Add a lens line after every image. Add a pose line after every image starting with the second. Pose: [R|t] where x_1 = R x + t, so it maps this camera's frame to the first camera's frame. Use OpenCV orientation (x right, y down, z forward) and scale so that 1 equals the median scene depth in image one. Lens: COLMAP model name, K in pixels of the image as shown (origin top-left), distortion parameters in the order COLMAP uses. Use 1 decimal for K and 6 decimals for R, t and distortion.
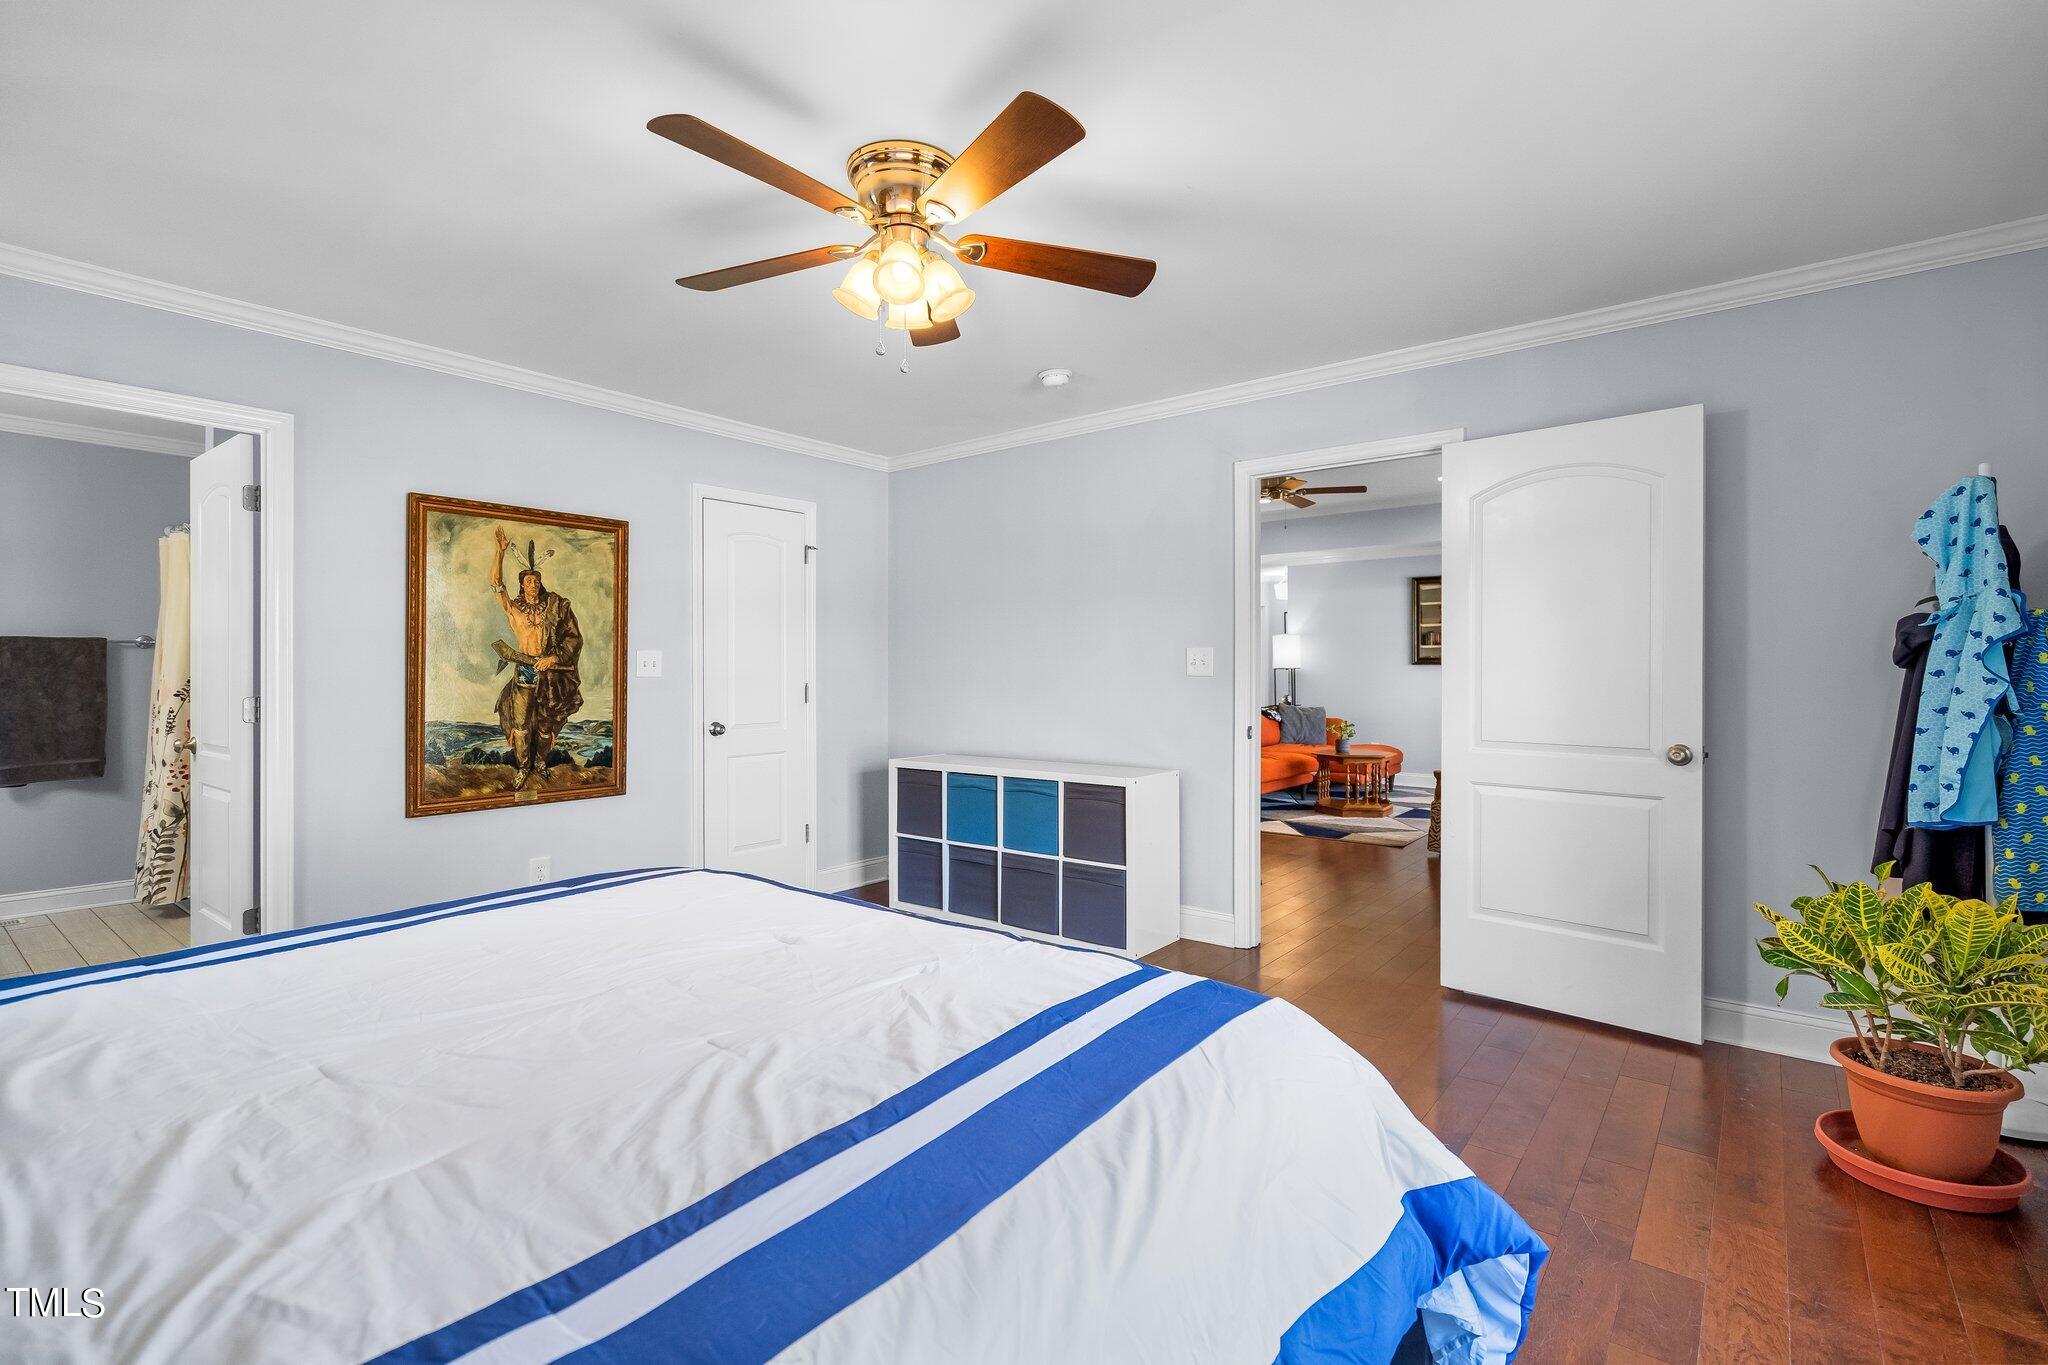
lens RADIAL K [[932.5, 0, 1029.8], [0, 932.5, 664.5], [0, 0, 1]] dist [-0.003152, 0.000433]
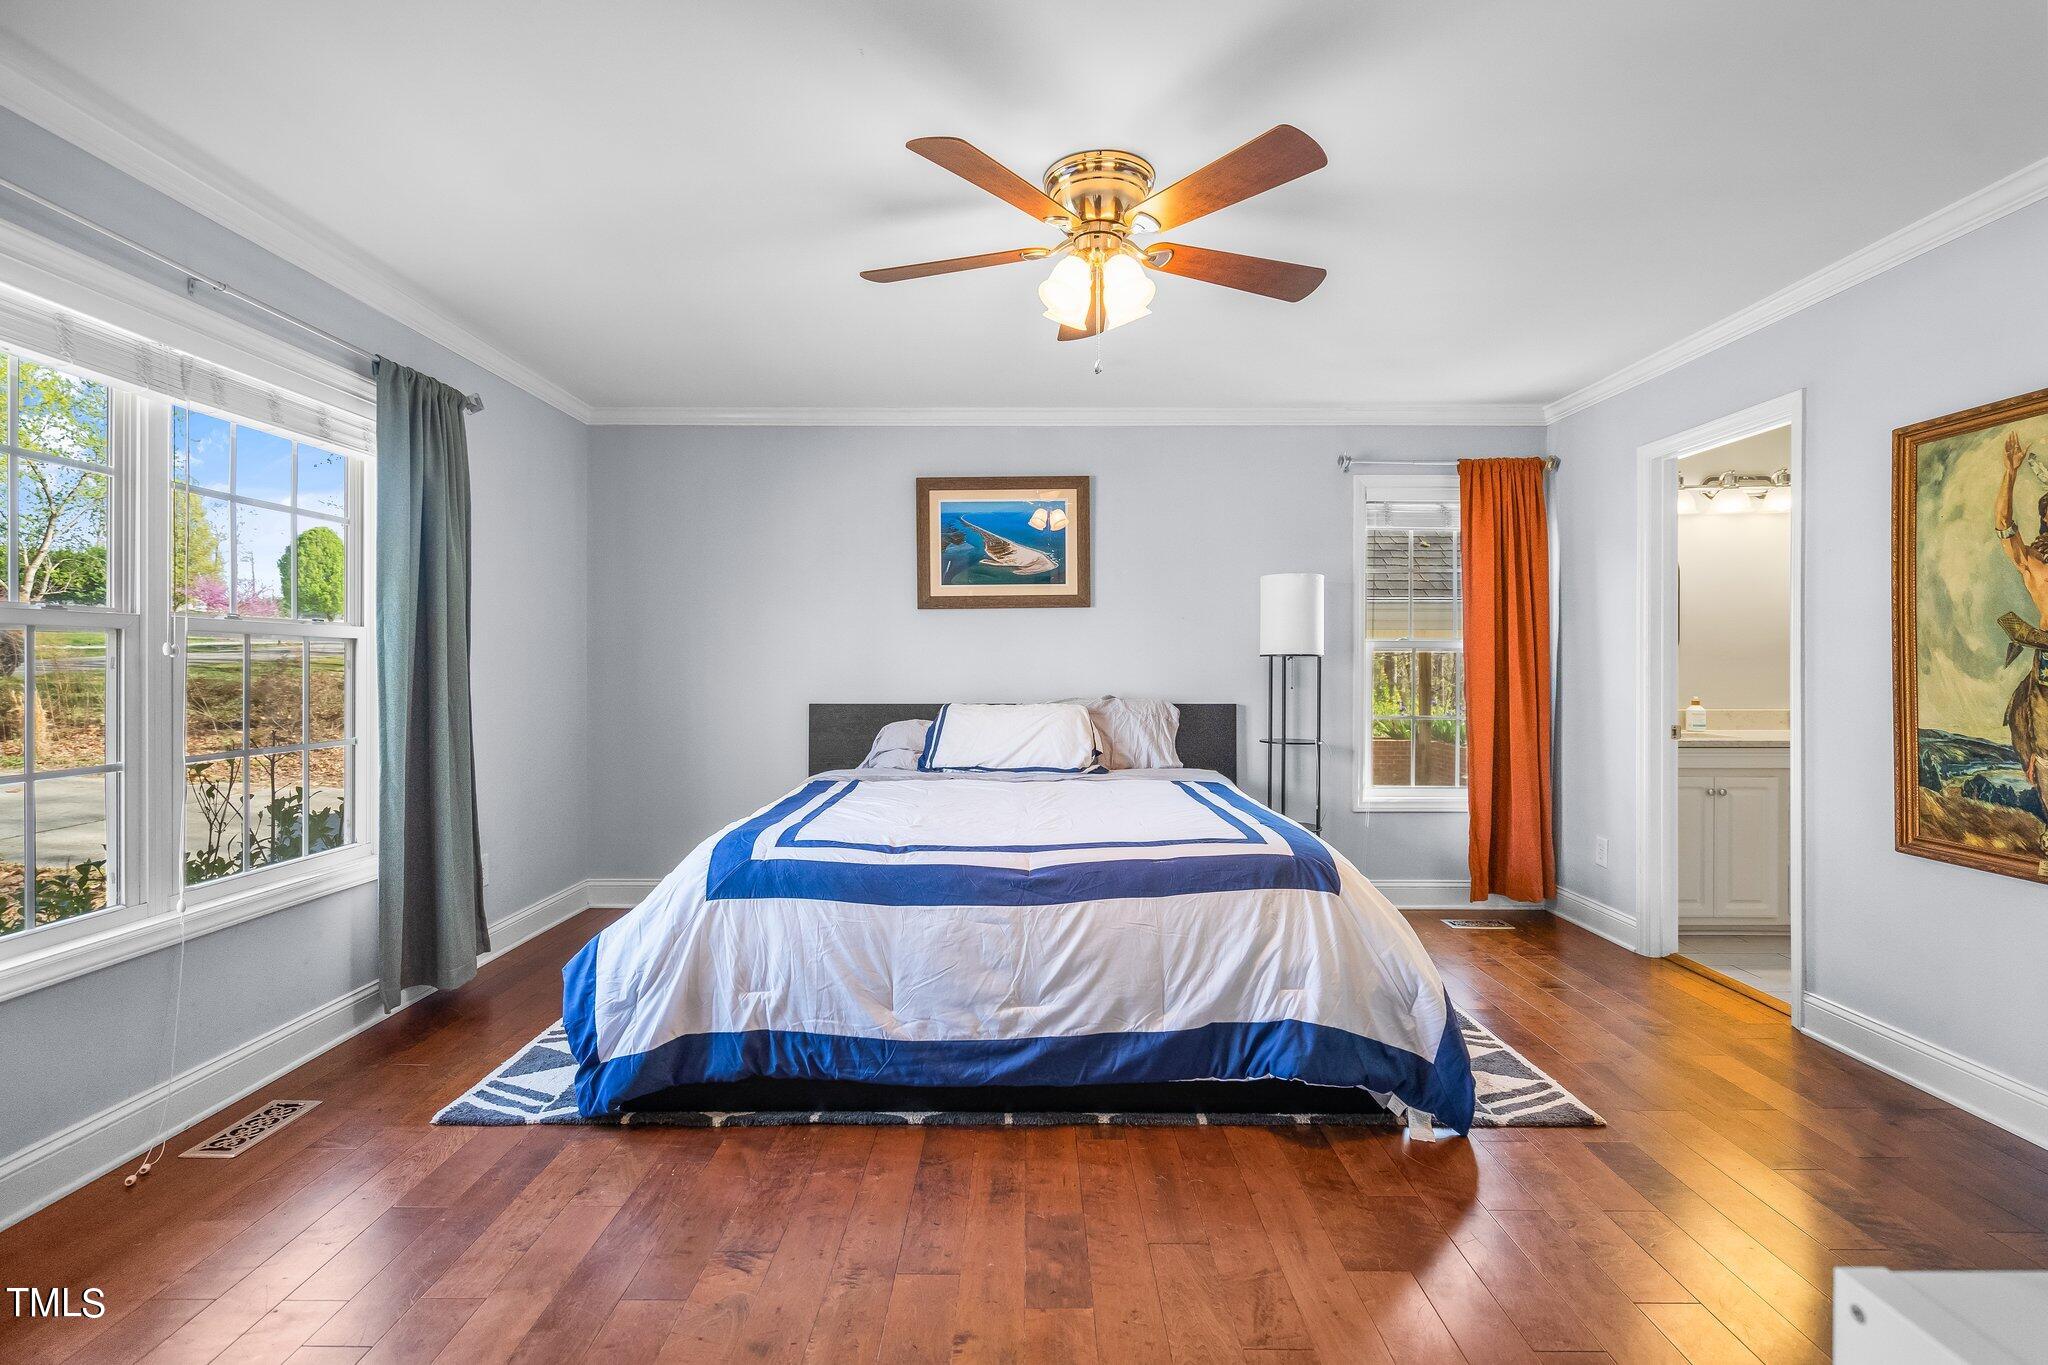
lens RADIAL K [[932.5, 0, 1029.8], [0, 932.5, 664.5], [0, 0, 1]] dist [-0.003152, 0.000433]
pose [[-0.778863, -0.003381, -0.627185, 0.392780], [-0.001932, 0.999994, -0.002992, 0.014263], [0.627191, -0.001118, -0.778864, 1.204746]]
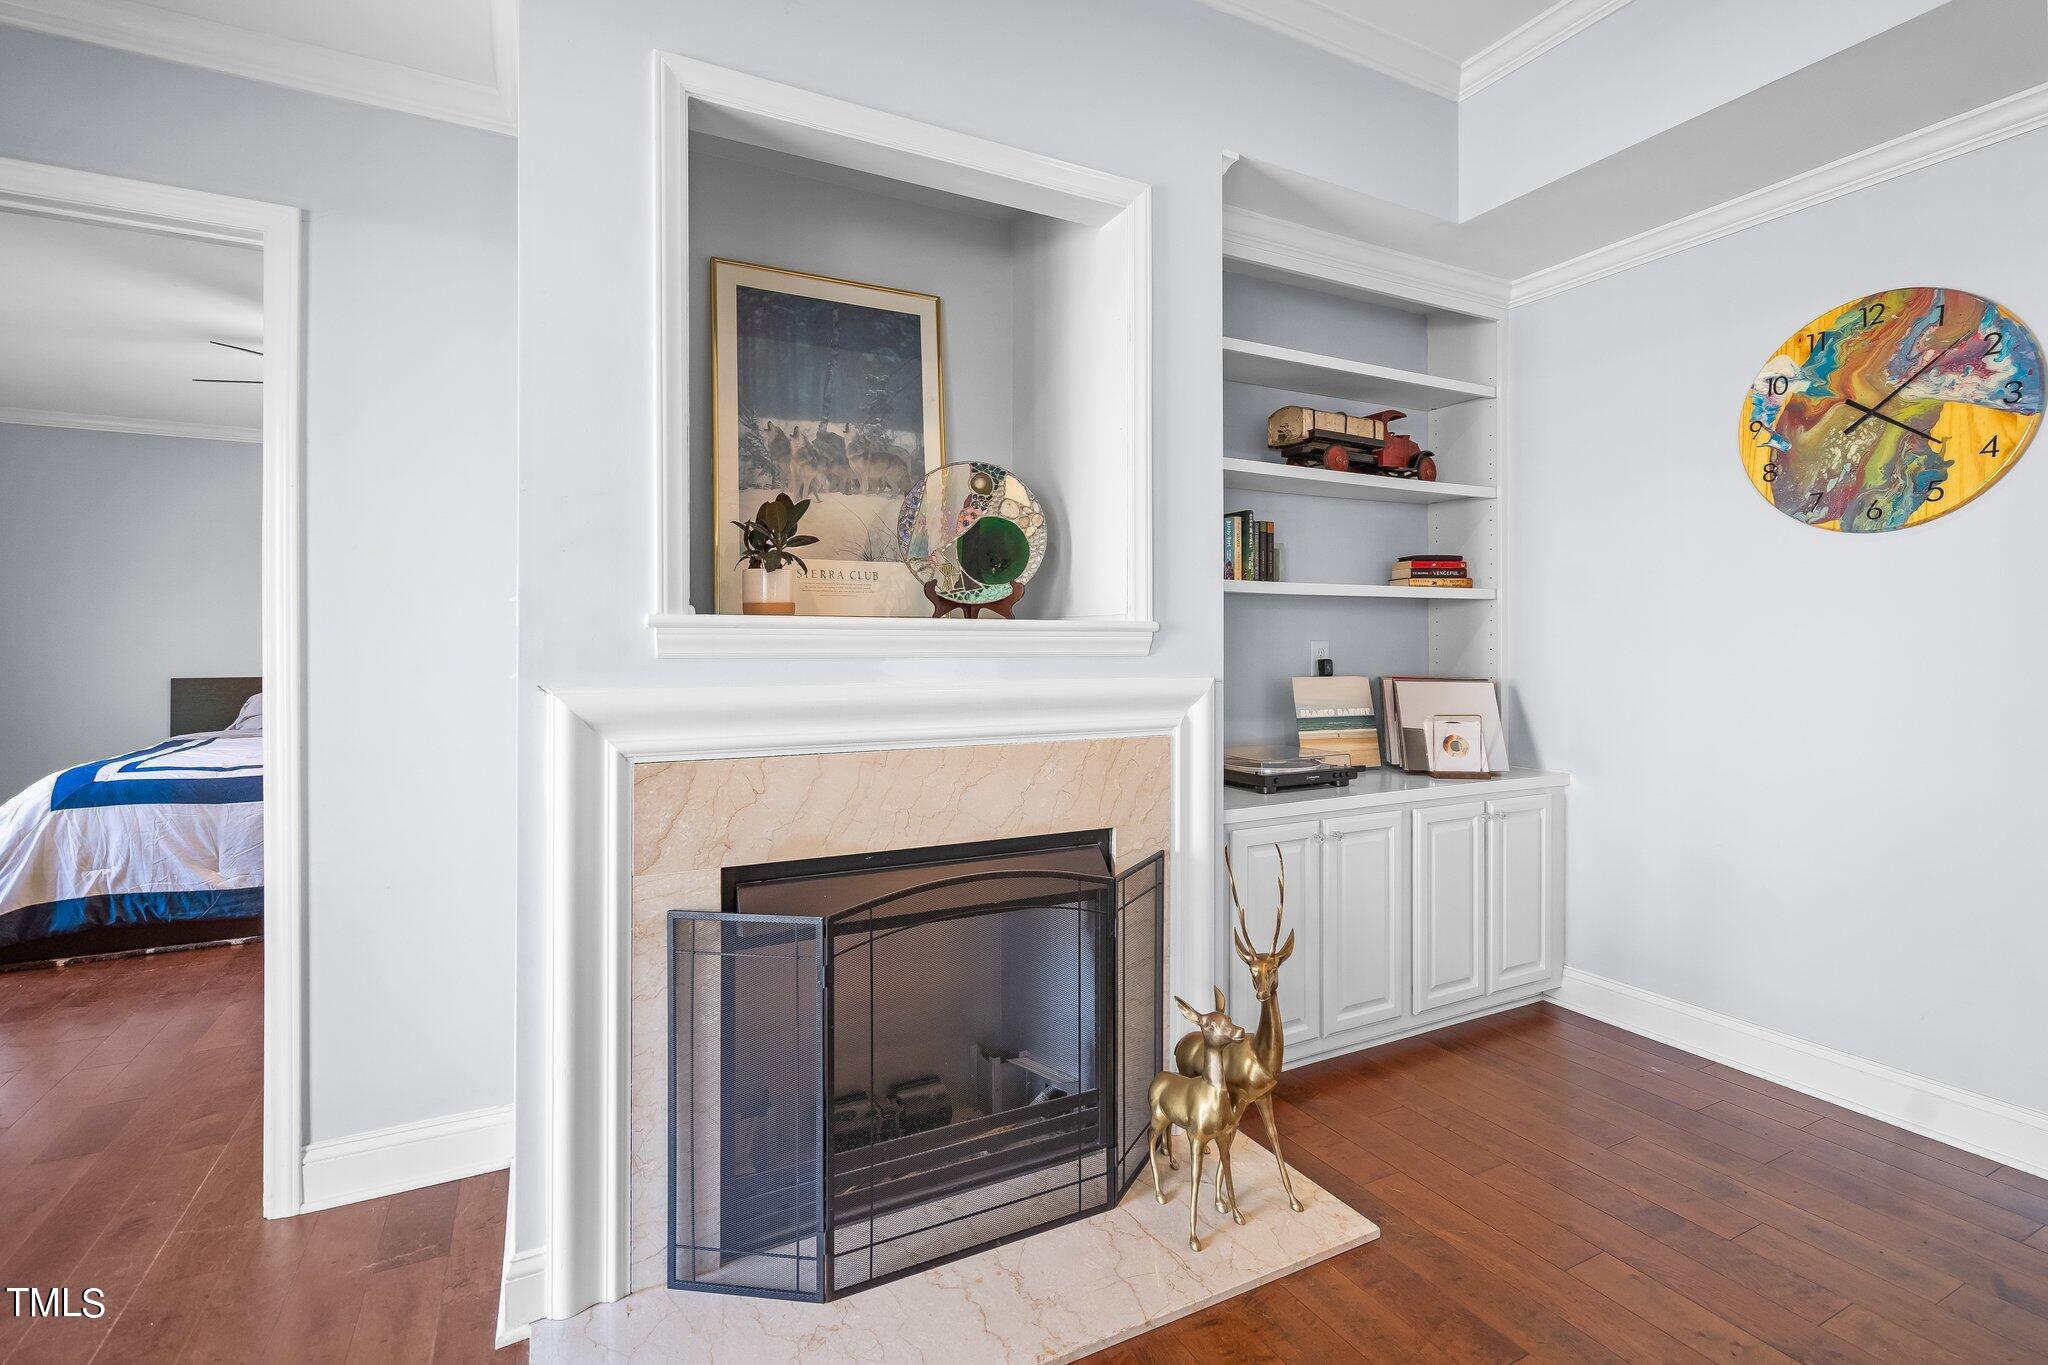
lens RADIAL K [[948.6, 0, 1042.3], [0, 948.6, 645.1], [0, 0, 1]] dist [-0.003197, 0.000667]
pose [[-0.405017, -0.004603, -0.914298, 0.656175], [-0.000495, 0.999988, -0.004815, 0.019045], [0.914309, -0.001498, -0.405014, 1.934574]]
